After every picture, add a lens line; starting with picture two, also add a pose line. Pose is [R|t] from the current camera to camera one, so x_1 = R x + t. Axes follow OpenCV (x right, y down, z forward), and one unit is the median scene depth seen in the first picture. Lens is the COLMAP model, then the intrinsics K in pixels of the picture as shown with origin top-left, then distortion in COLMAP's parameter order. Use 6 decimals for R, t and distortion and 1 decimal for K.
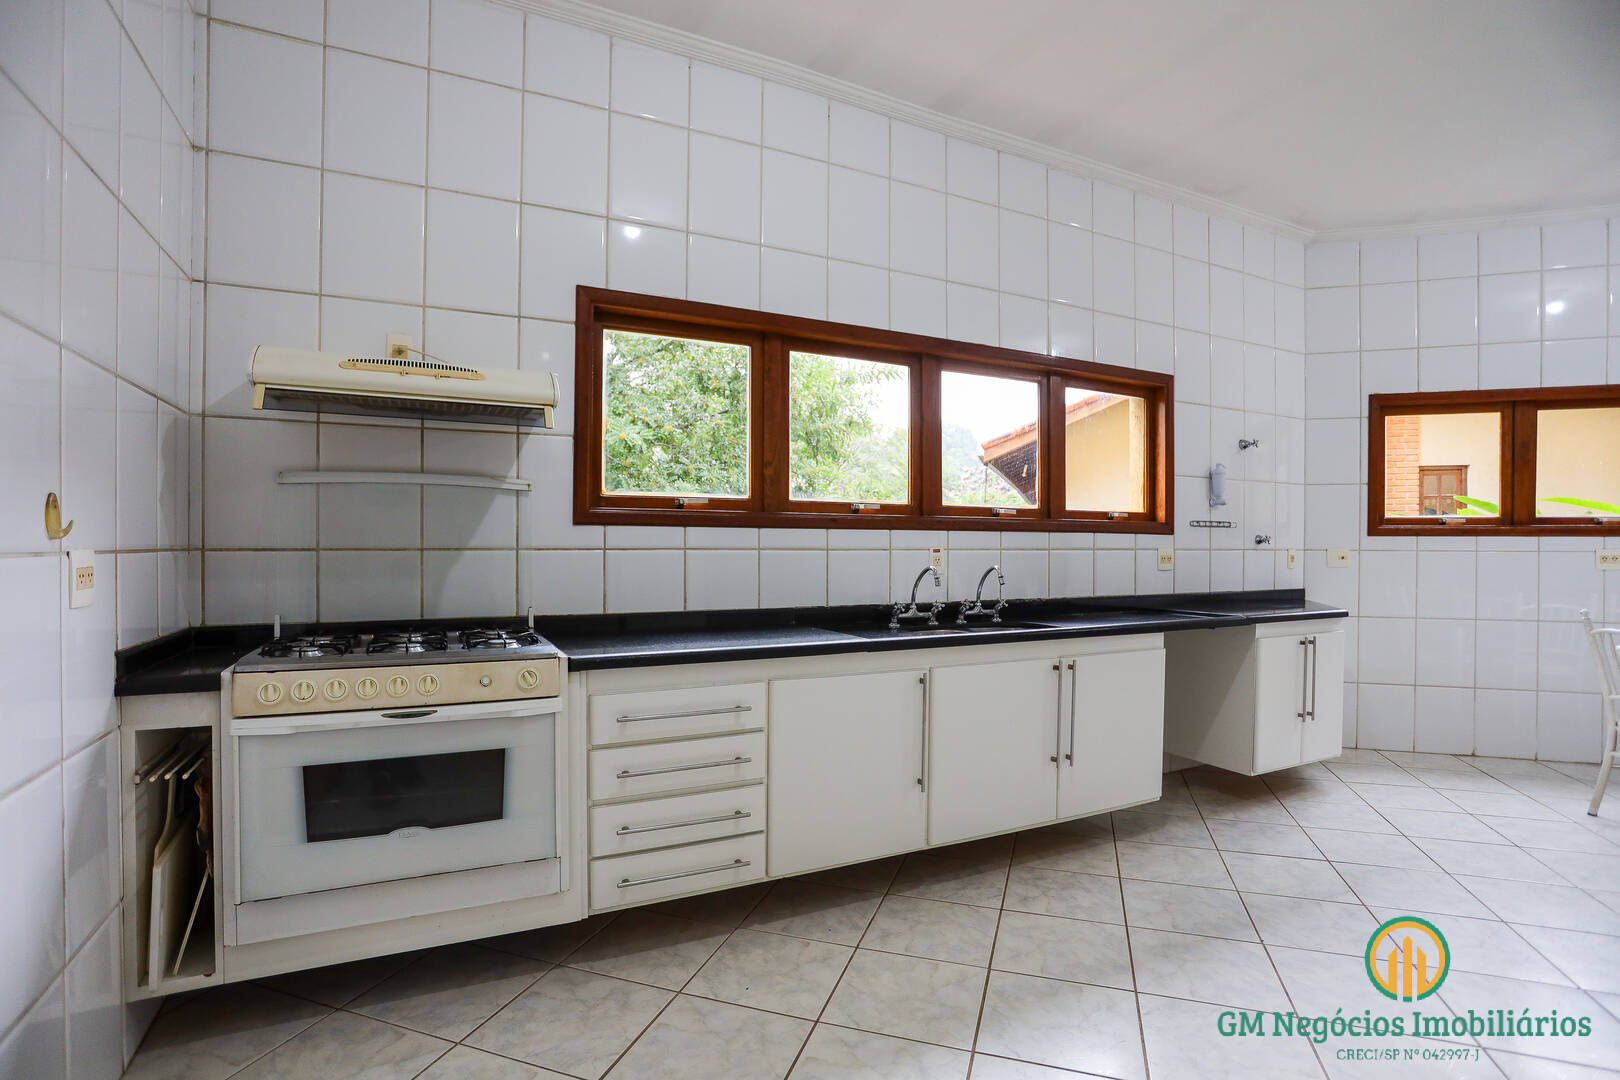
lens RADIAL K [[787.4, 0, 805.1], [0, 787.4, 550.0], [0, 0, 1]] dist [-0.082551, 0.042337]
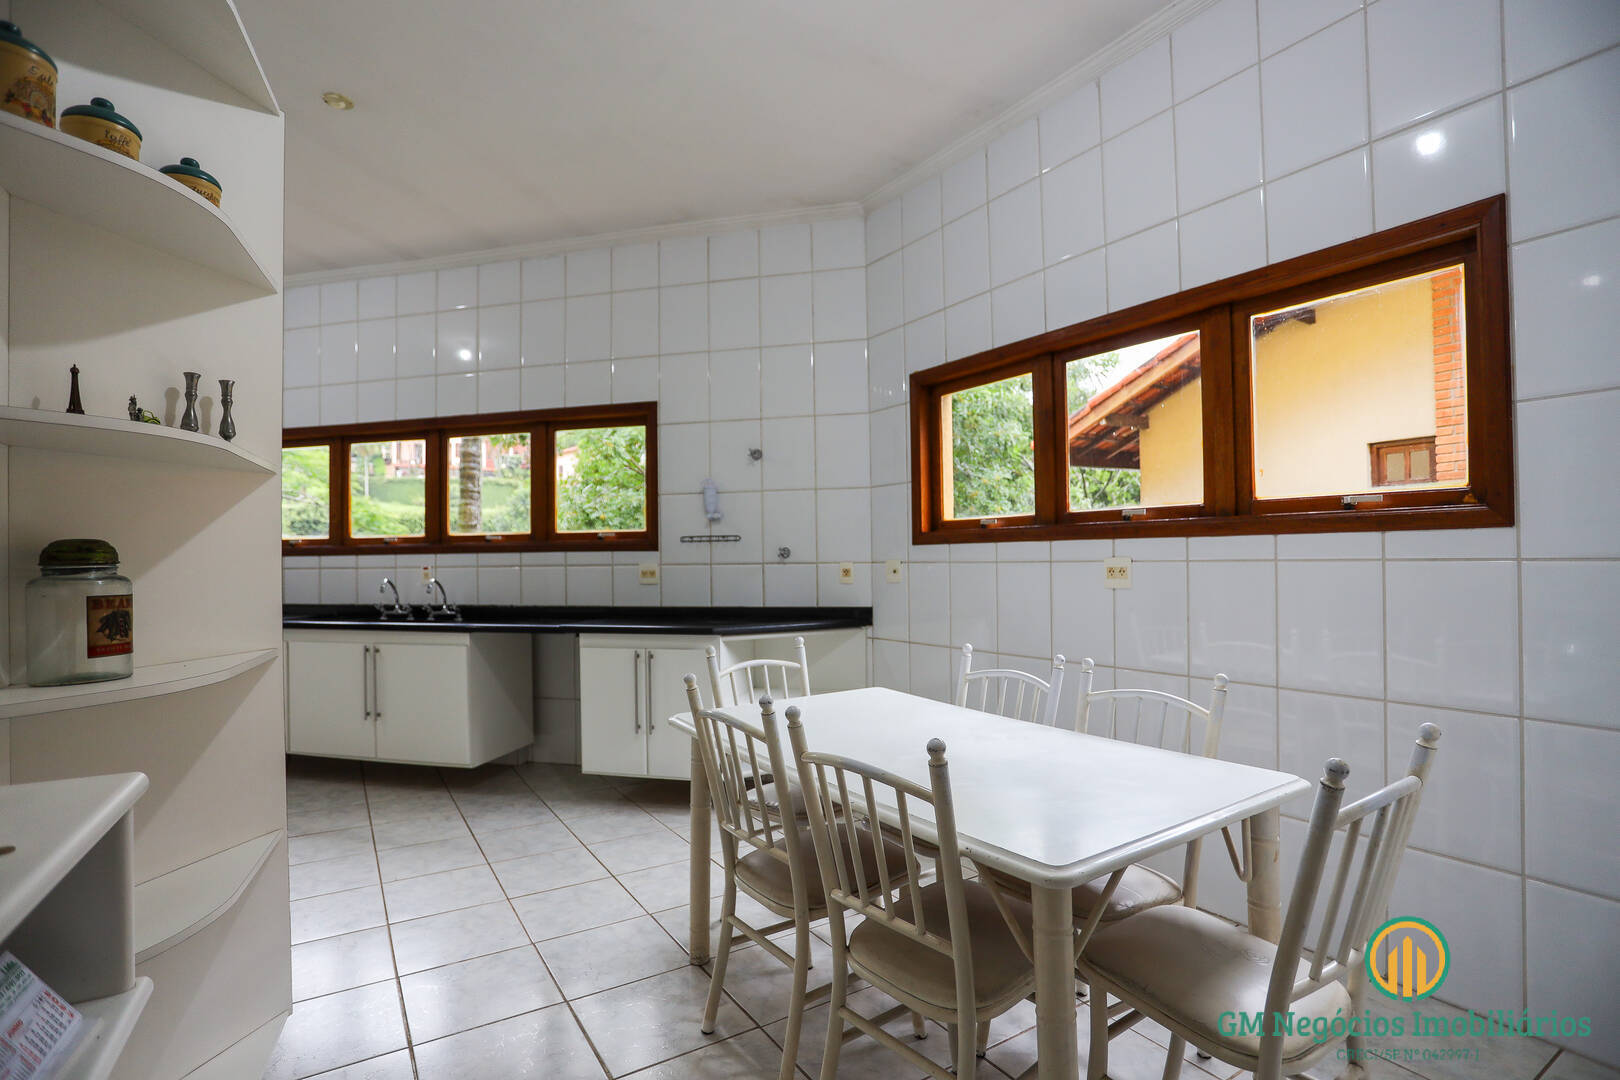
lens RADIAL K [[787.4, 0, 805.1], [0, 787.4, 550.0], [0, 0, 1]] dist [-0.082551, 0.042337]
pose [[0.772618, -0.025056, -0.634377, 1.237842], [0.009984, 0.999577, -0.027321, 0.009864], [0.634793, 0.014775, 0.772541, 0.278279]]
